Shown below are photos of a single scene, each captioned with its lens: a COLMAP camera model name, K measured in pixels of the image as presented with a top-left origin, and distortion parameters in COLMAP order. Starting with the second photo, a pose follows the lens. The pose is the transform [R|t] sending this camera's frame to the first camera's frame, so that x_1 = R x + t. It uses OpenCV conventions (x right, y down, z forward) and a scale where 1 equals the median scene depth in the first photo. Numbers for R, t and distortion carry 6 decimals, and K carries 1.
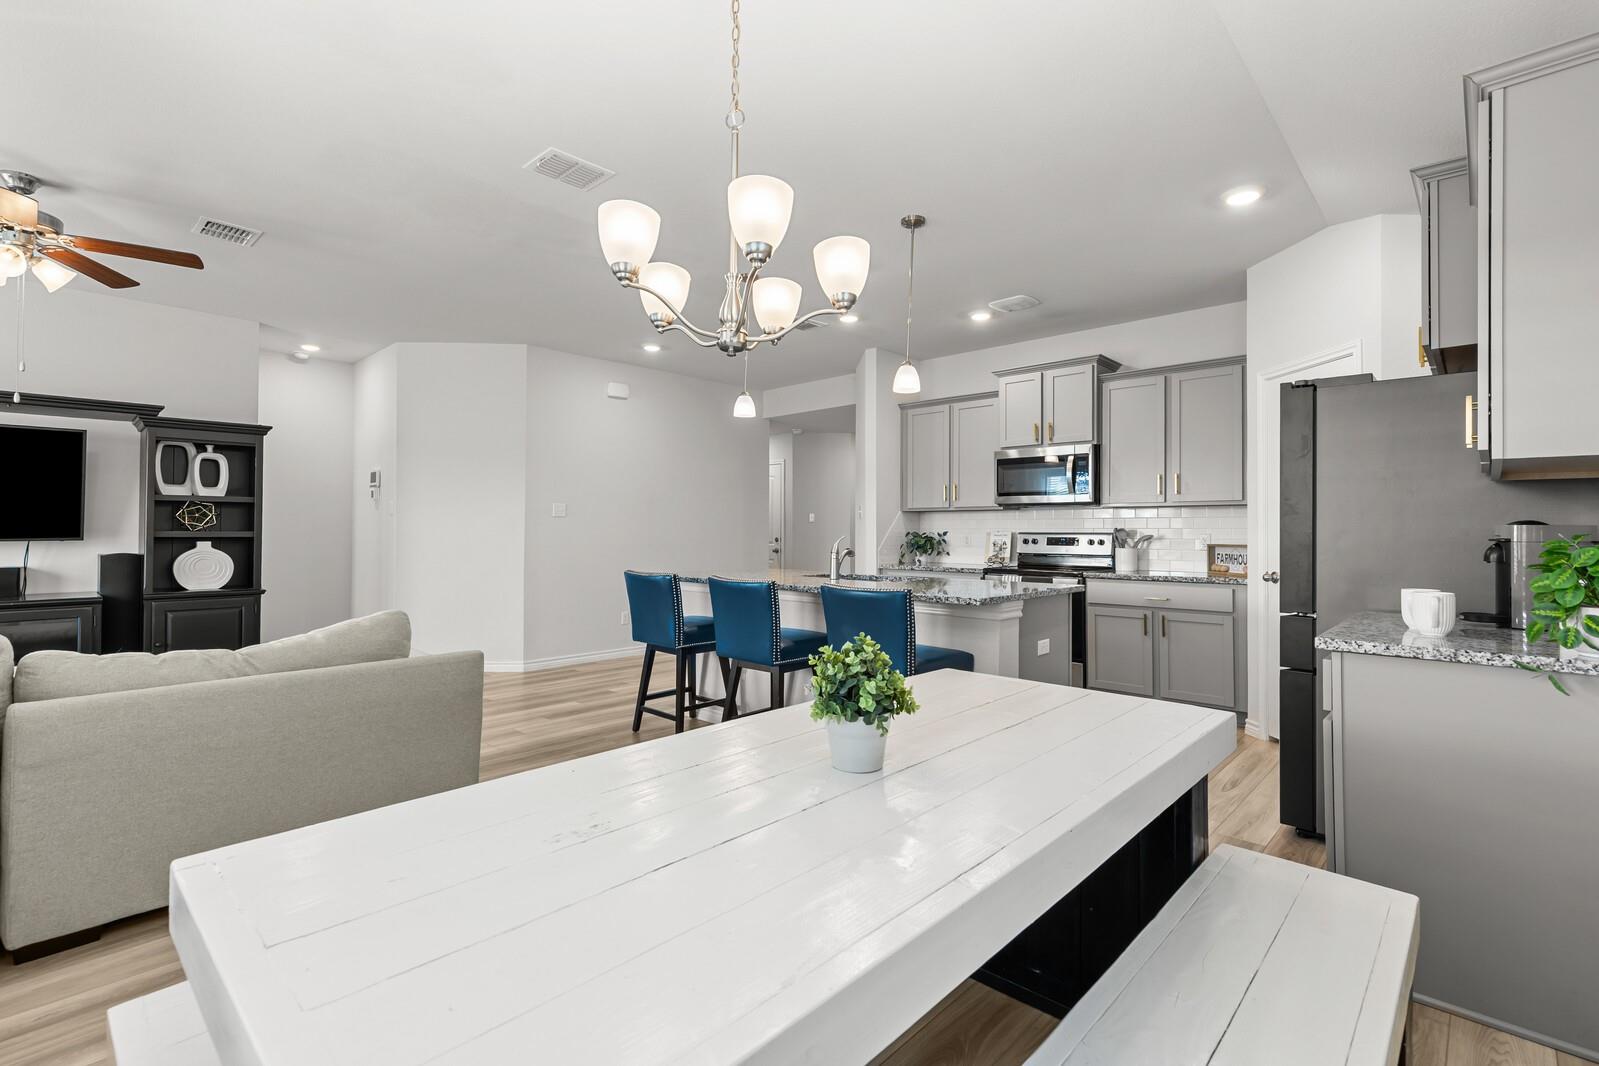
lens RADIAL K [[738.7, 0, 801.7], [0, 738.7, 523.5], [0, 0, 1]] dist [-0.000249, -0.000065]
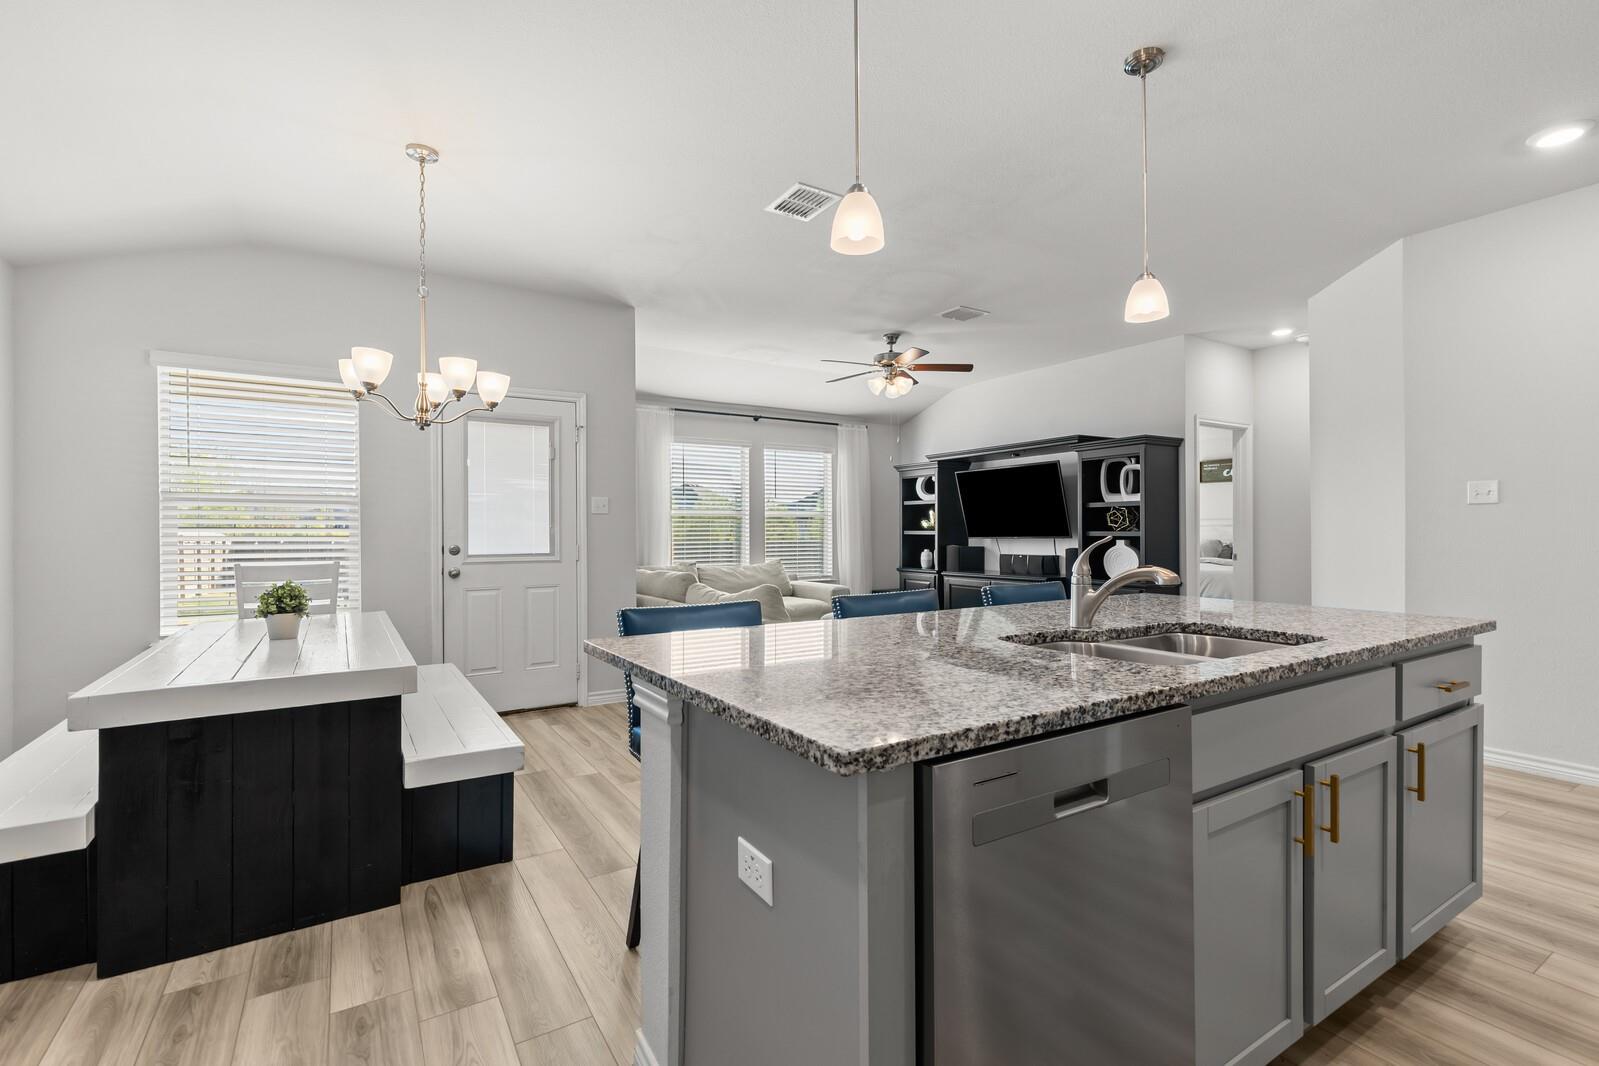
lens RADIAL K [[713.4, 0, 799.3], [0, 713.4, 536.0], [0, 0, 1]] dist [0.009941, 0.000268]
pose [[-0.249596, 0.001677, -0.968349, 0.409089], [0.009694, 0.999953, -0.000768, 0.012726], [0.968301, -0.009579, -0.249601, 0.713423]]
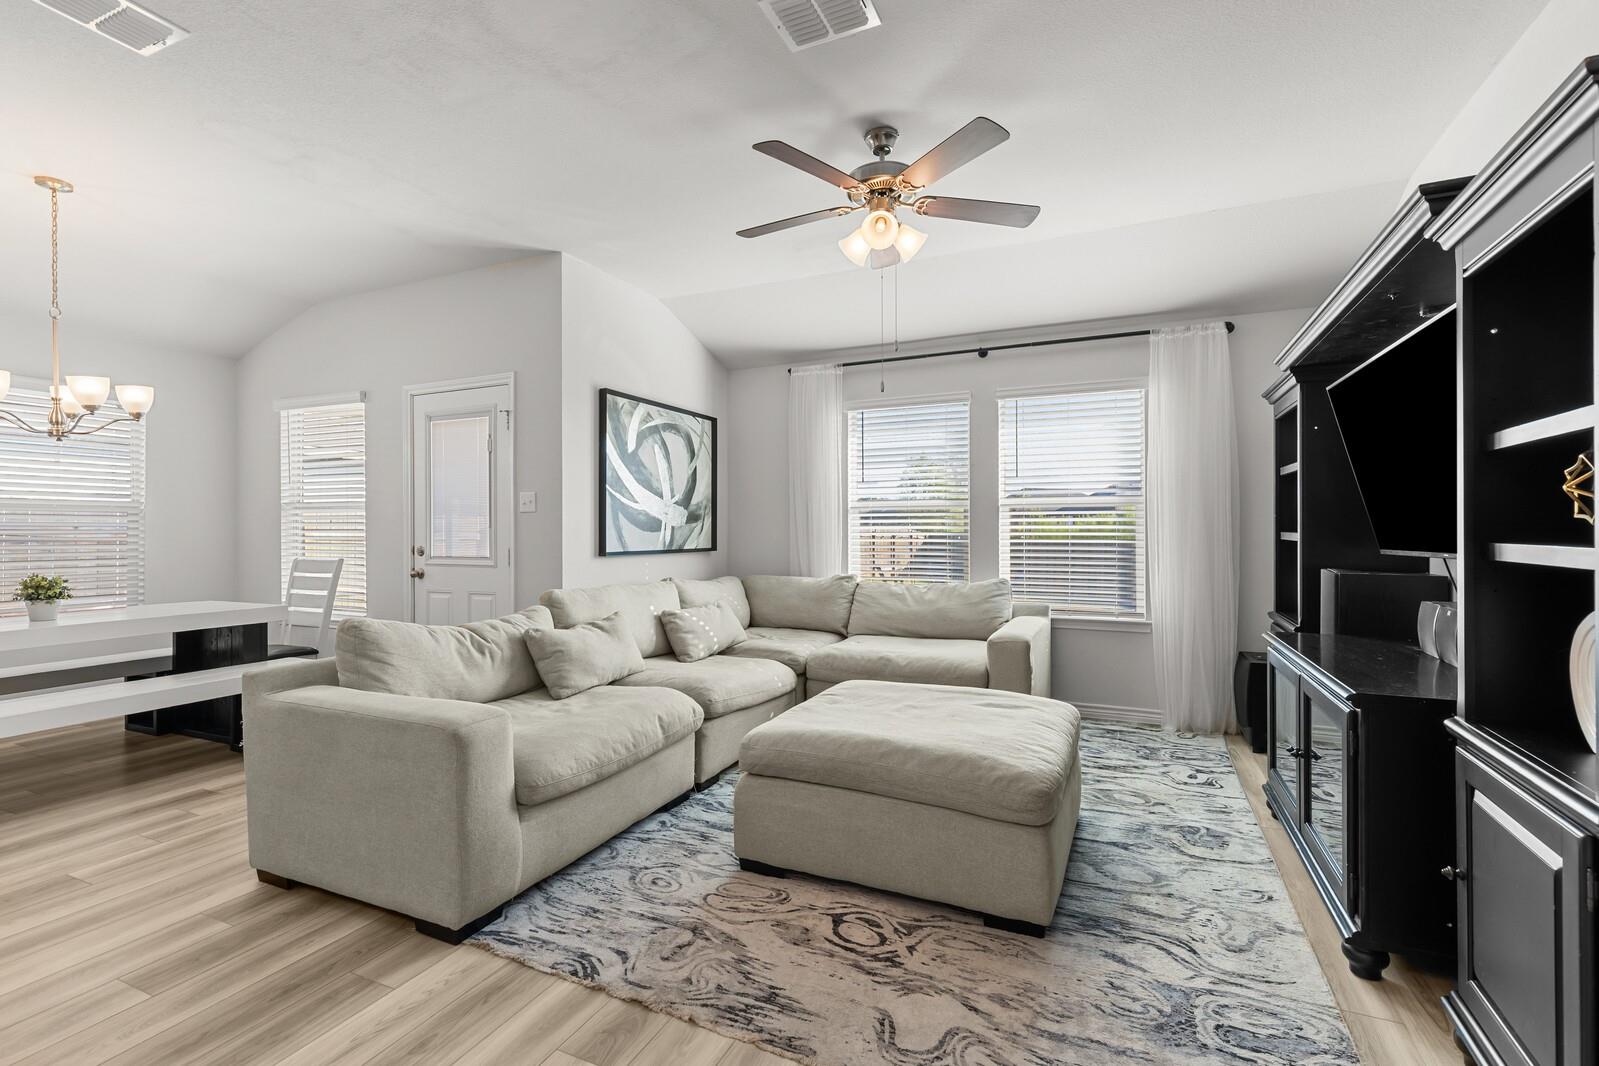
lens RADIAL K [[717.9, 0, 799.4], [0, 717.9, 528.4], [0, 0, 1]] dist [0.007828, -0.000270]
pose [[-0.948257, -0.002741, -0.317493, -0.401374], [0.000303, 0.999954, -0.009536, 0.006825], [0.317504, -0.009139, -0.948213, 1.045551]]
